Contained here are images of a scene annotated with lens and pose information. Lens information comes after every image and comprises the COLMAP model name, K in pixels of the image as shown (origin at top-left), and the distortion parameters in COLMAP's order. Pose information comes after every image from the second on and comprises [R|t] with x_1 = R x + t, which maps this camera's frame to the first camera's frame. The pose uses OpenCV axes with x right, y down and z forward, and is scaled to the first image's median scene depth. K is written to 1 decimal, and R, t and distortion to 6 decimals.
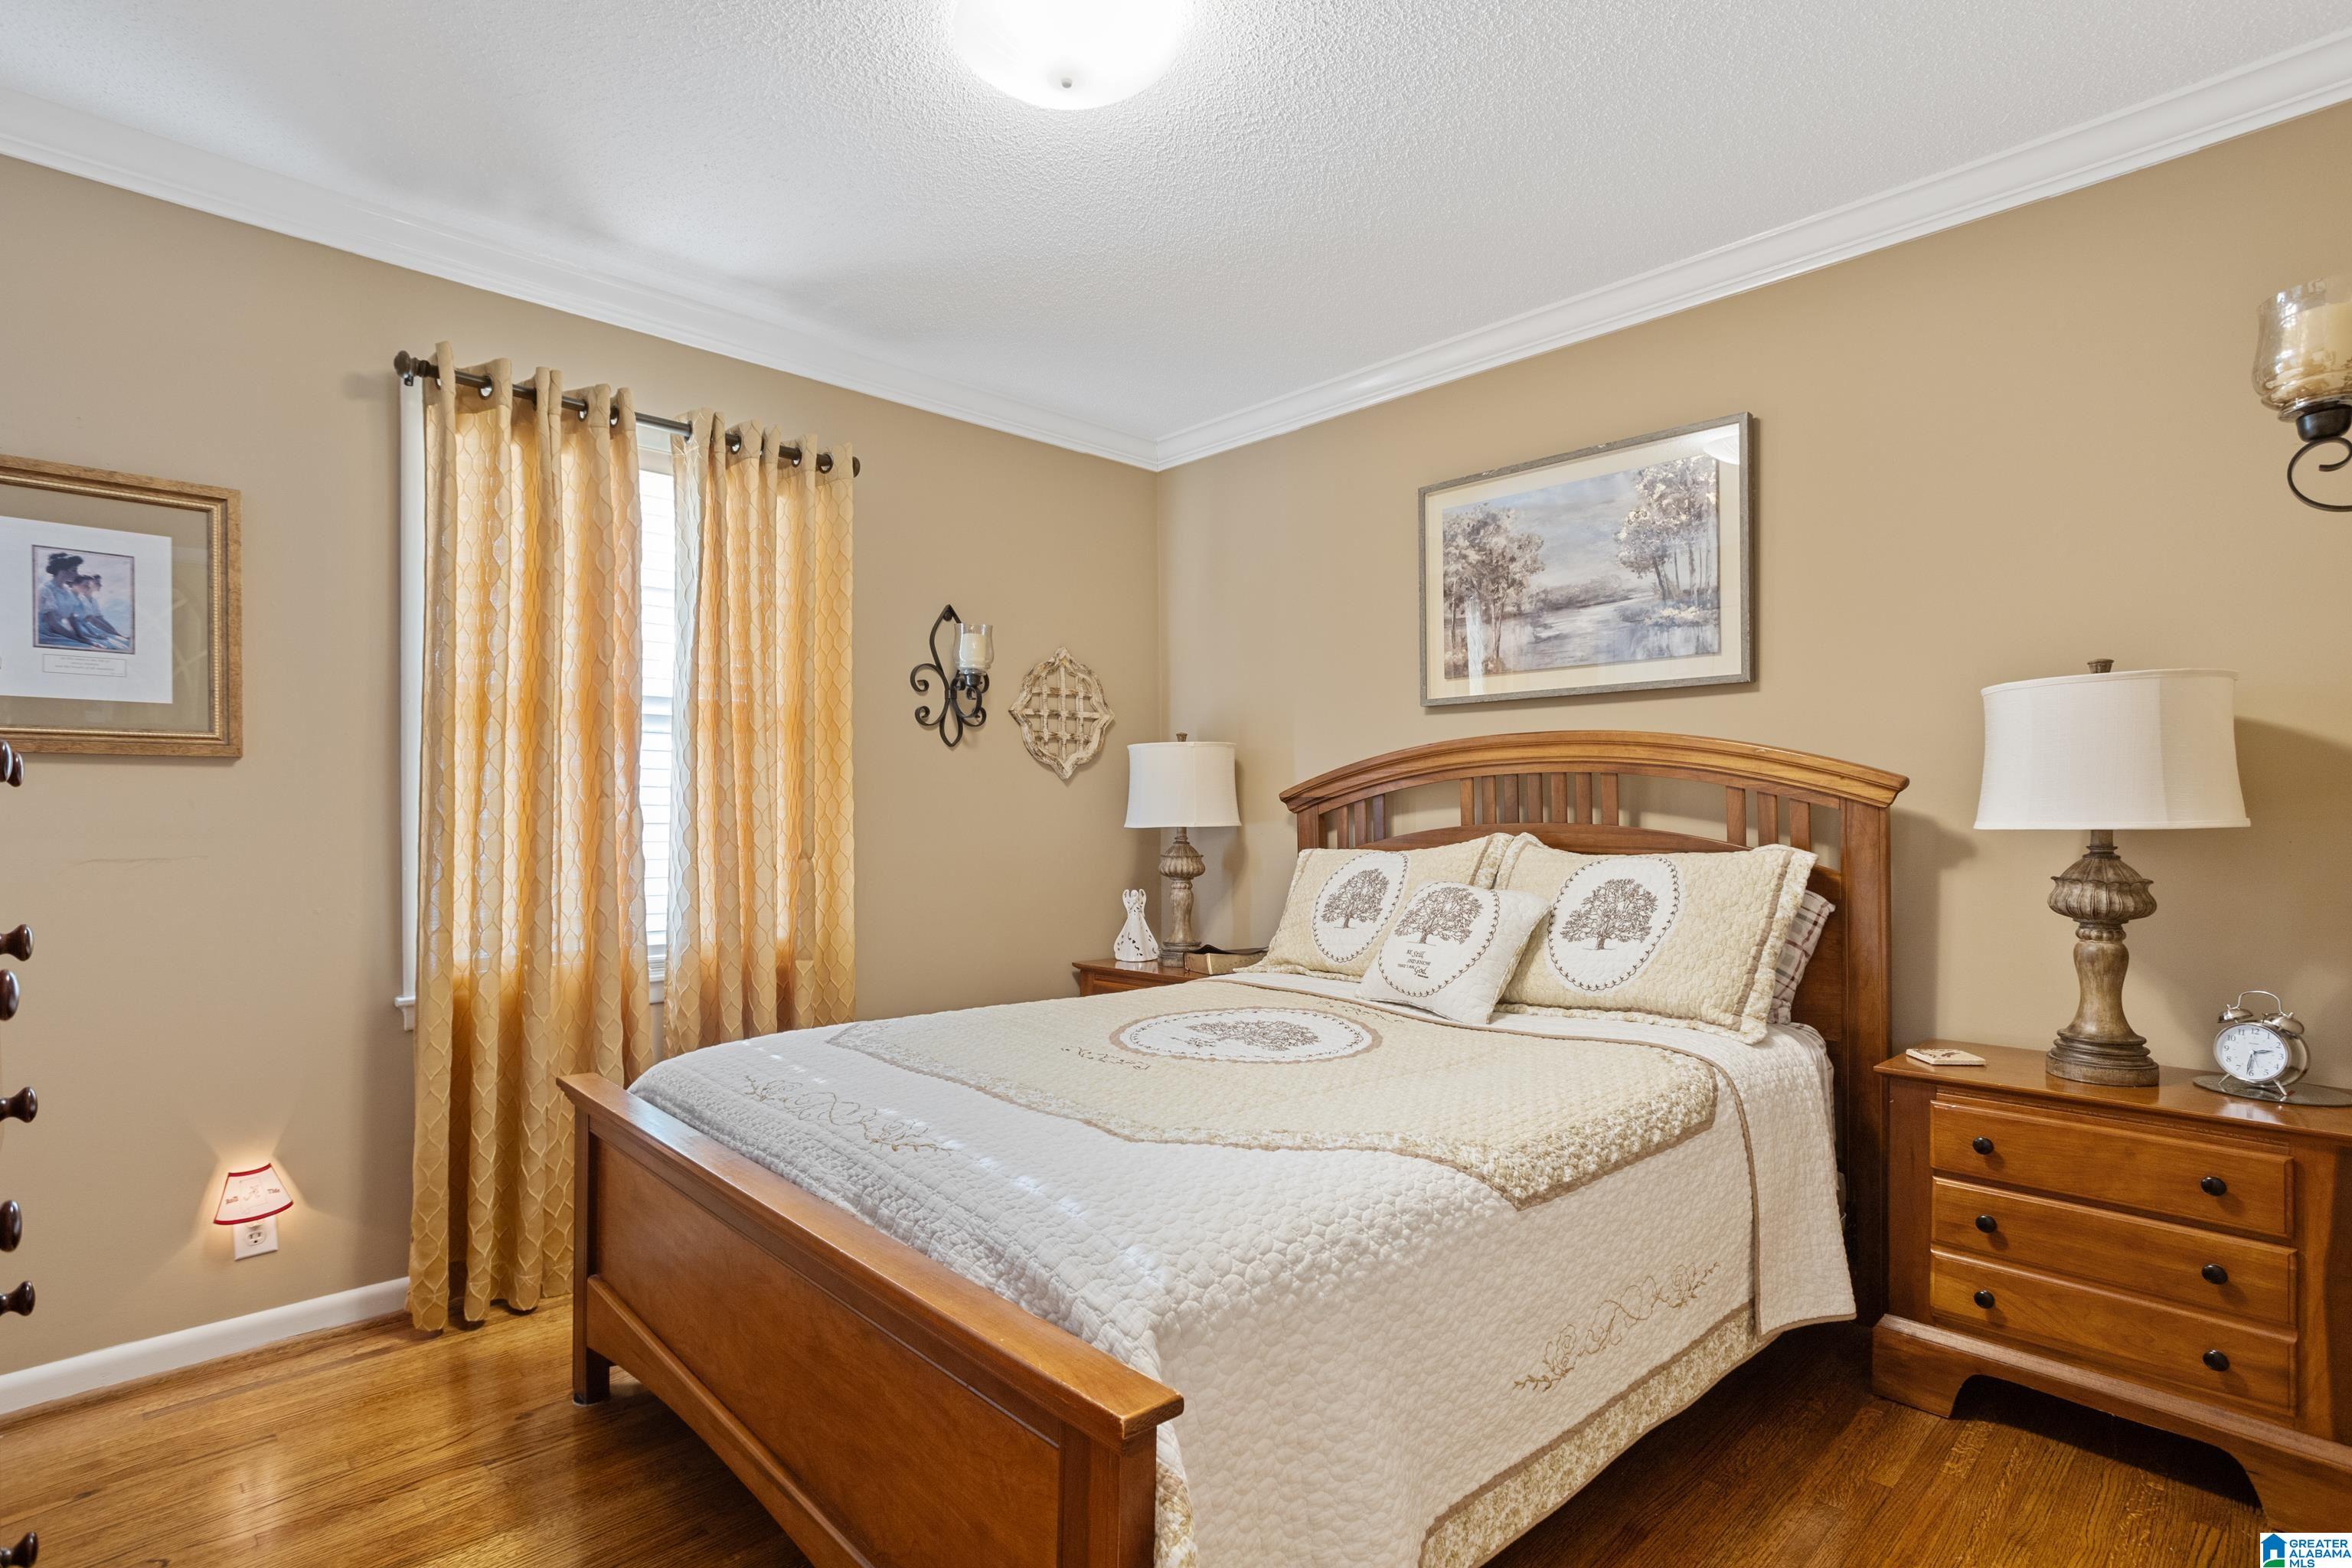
lens RADIAL K [[1138.7, 0, 1176.1], [0, 1138.7, 799.0], [0, 0, 1]] dist [-0.046964, 0.025049]
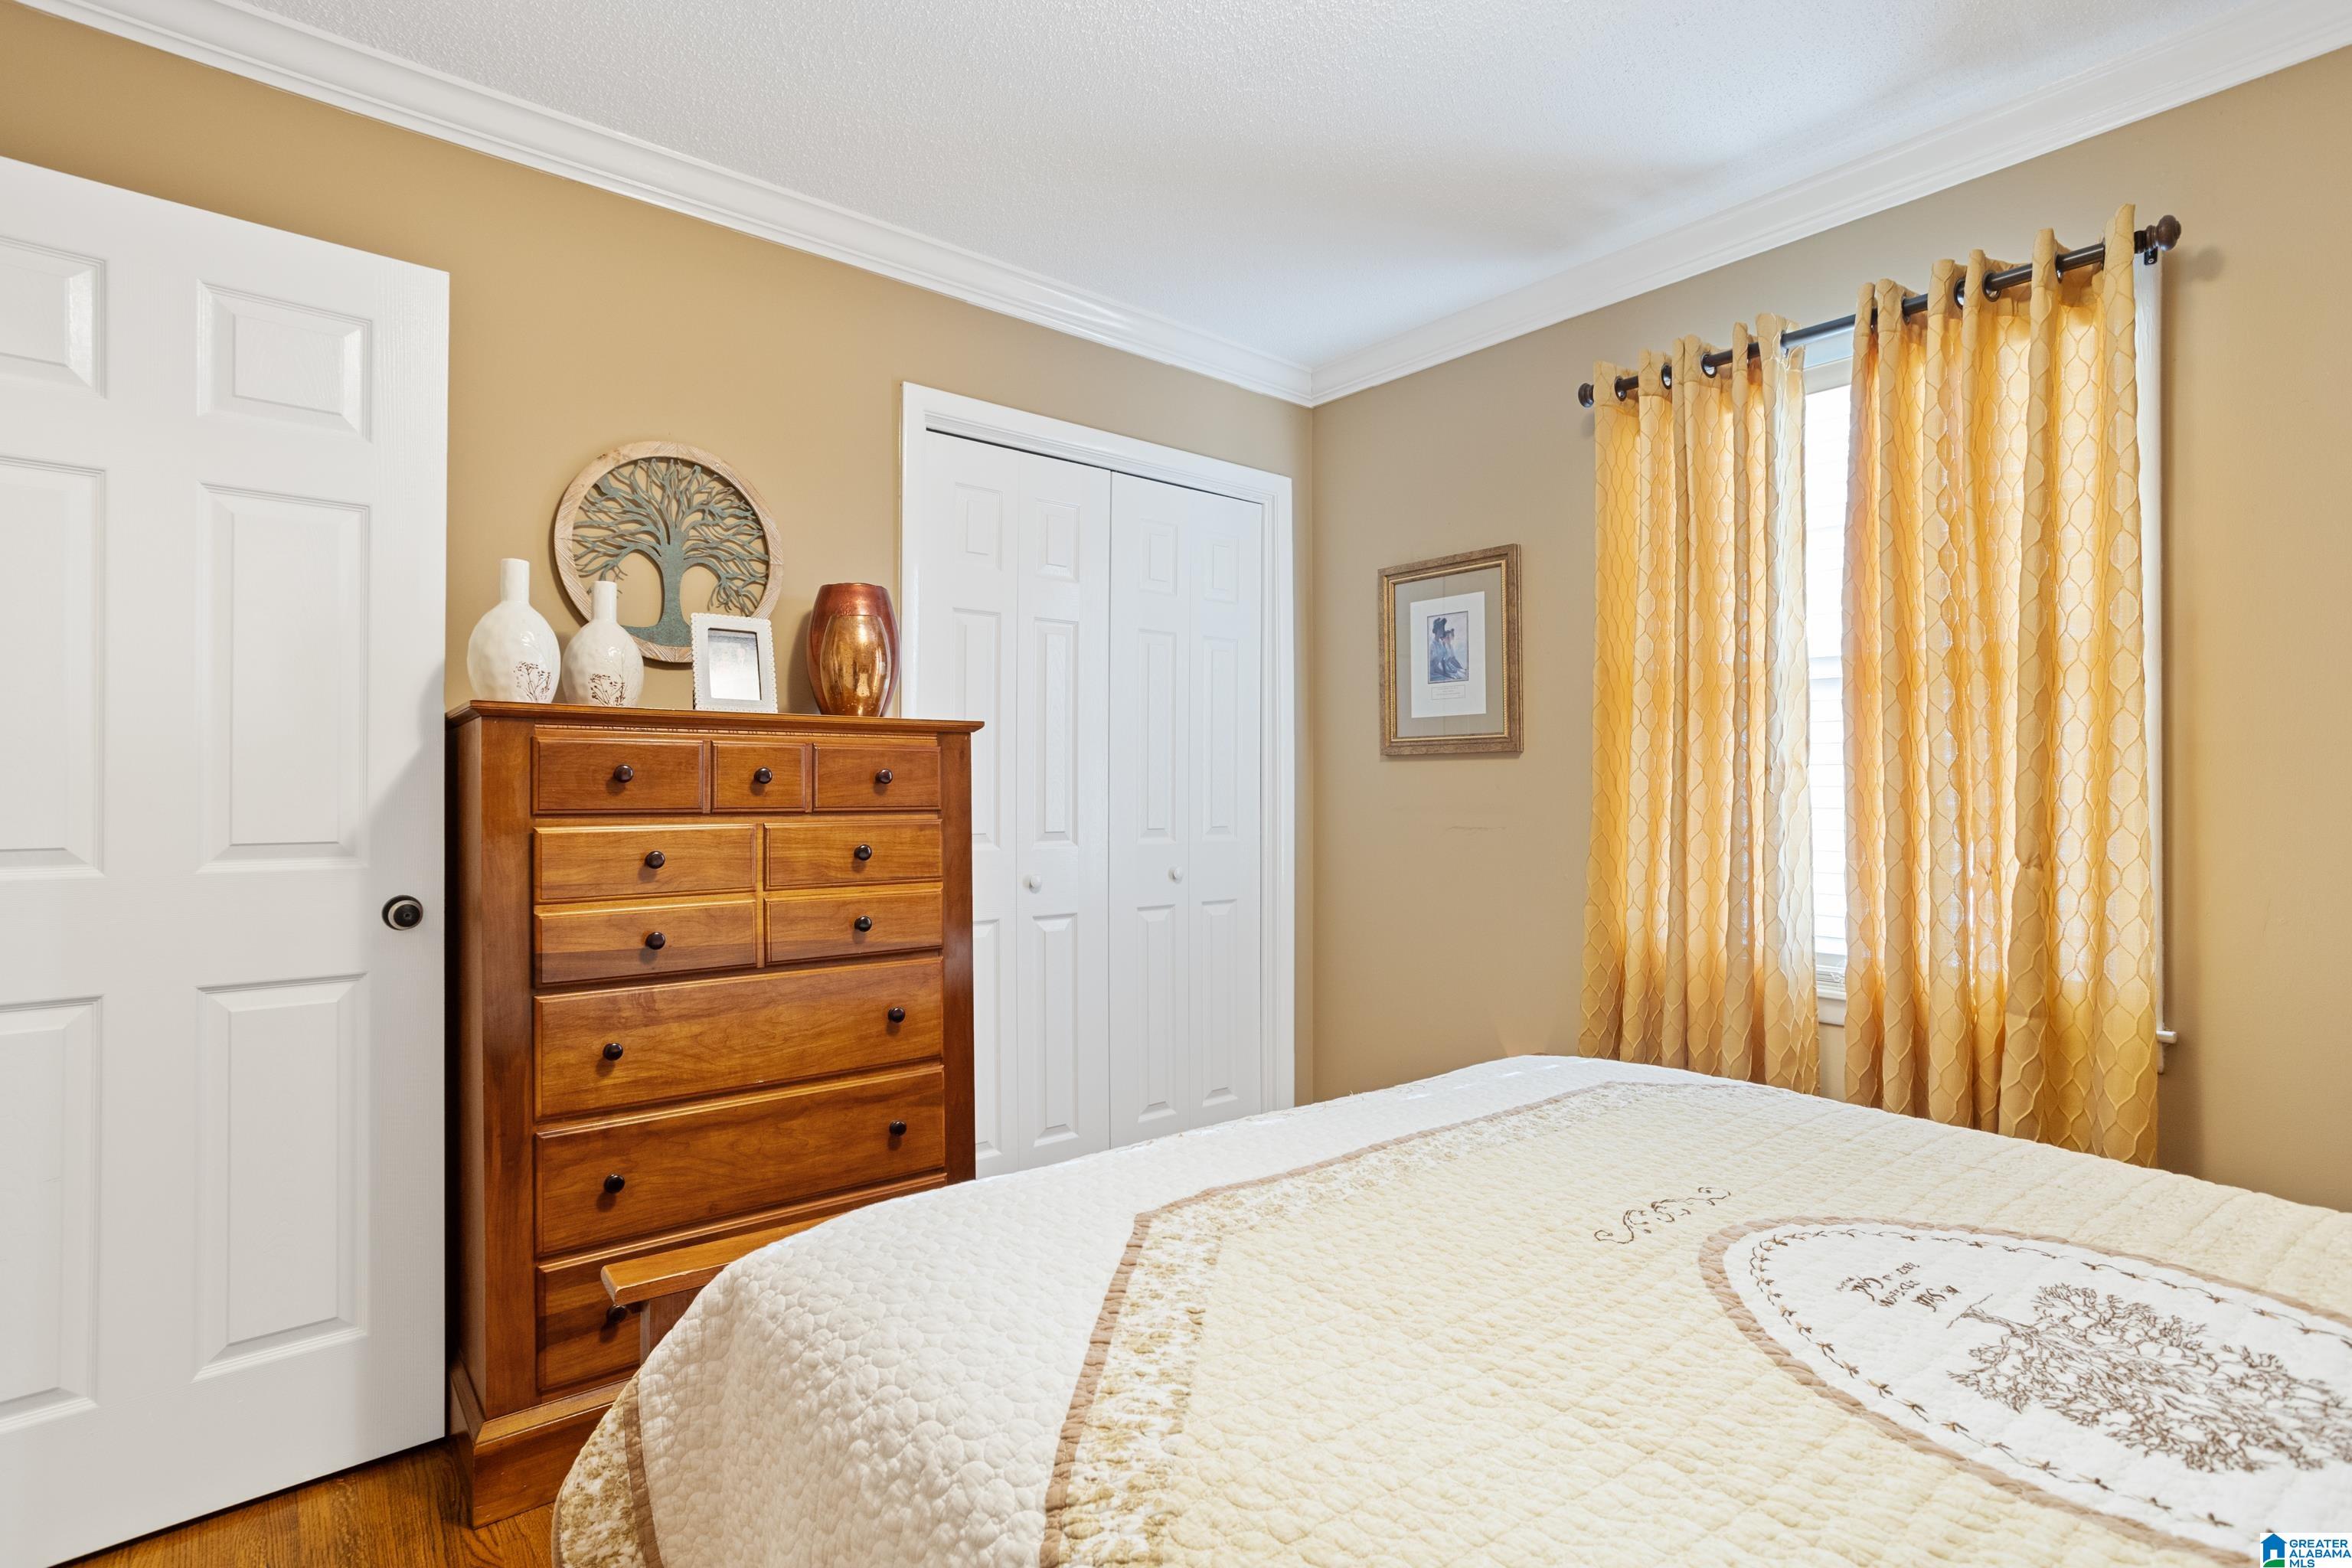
lens RADIAL K [[1138.7, 0, 1176.1], [0, 1138.7, 799.0], [0, 0, 1]] dist [-0.046964, 0.025049]
pose [[-0.056797, 0.007687, -0.998356, 0.487956], [-0.001913, 0.999968, 0.007808, 0.005546], [0.998384, 0.002353, -0.056781, 0.713982]]
